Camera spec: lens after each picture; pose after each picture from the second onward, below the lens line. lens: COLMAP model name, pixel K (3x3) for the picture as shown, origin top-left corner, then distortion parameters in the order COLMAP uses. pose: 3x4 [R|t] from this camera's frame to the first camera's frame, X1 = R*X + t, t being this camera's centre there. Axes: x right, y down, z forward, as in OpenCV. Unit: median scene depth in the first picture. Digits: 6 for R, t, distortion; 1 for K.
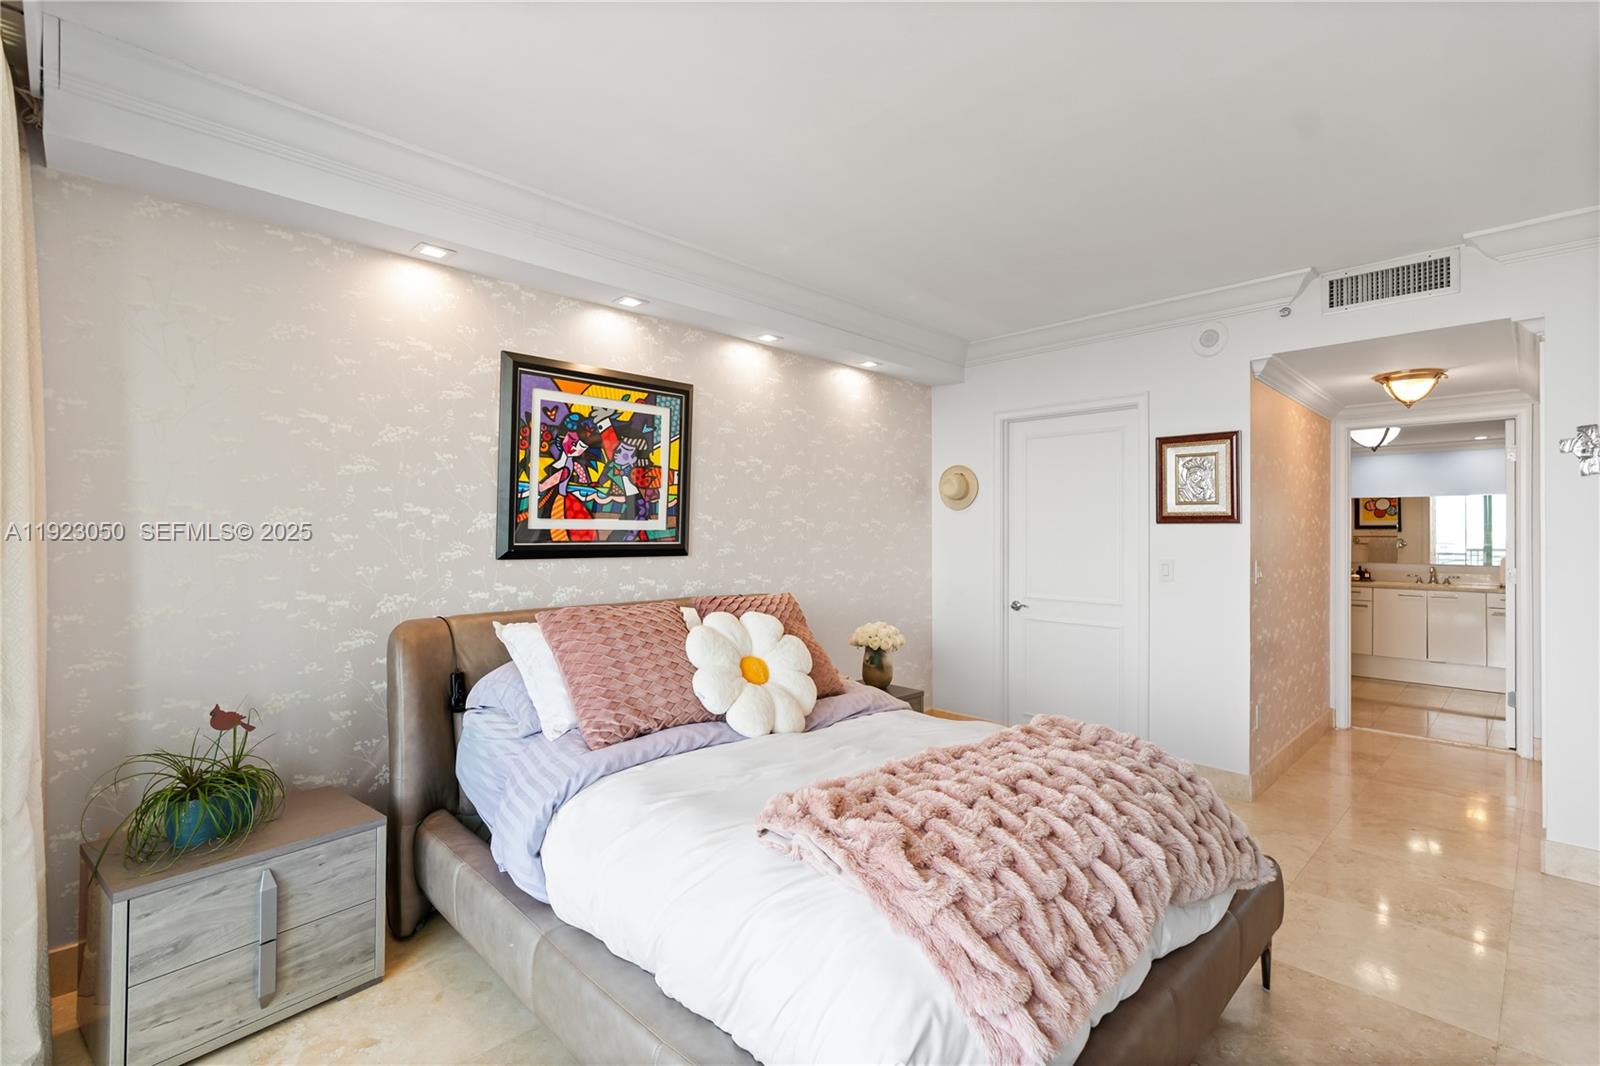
lens RADIAL K [[726.1, 0, 795.1], [0, 726.1, 524.4], [0, 0, 1]] dist [-0.004006, 0.000693]
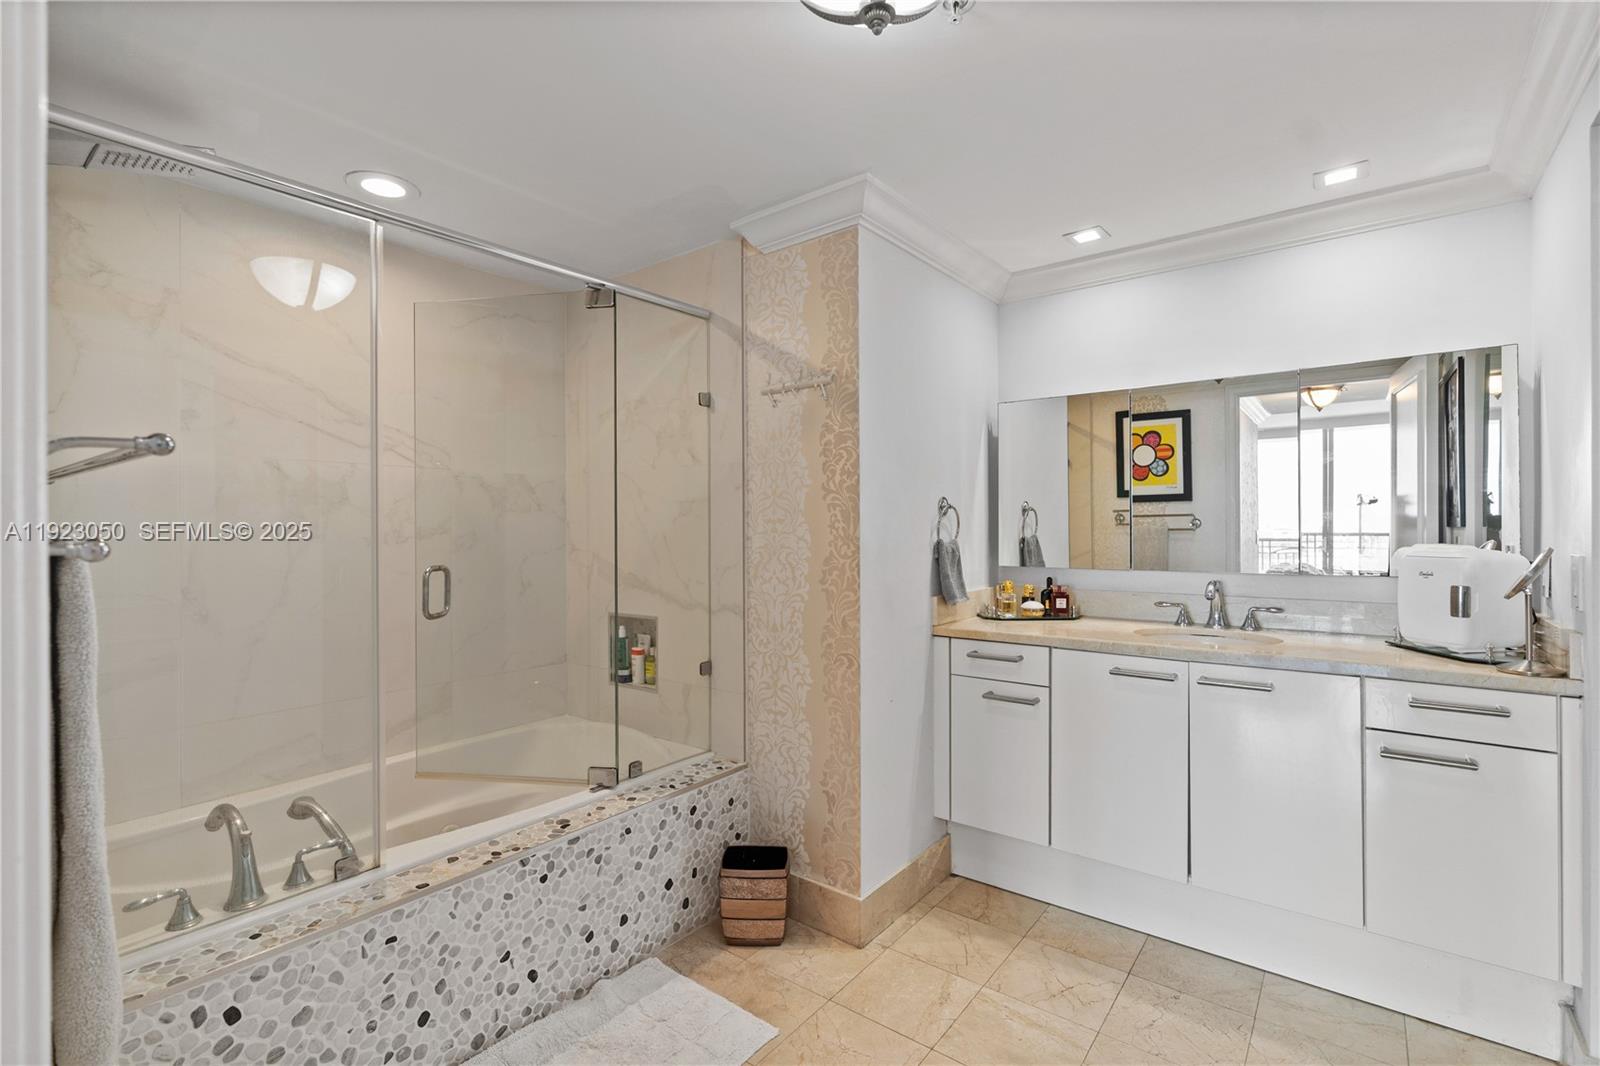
lens RADIAL K [[726.1, 0, 799.9], [0, 726.1, 526.0], [0, 0, 1]] dist [-0.004006, 0.000693]
pose [[0.990959, -0.008467, 0.133900, 0.357582], [0.005822, 0.999780, 0.020132, 0.010172], [-0.134041, -0.019170, 0.990790, 0.374215]]
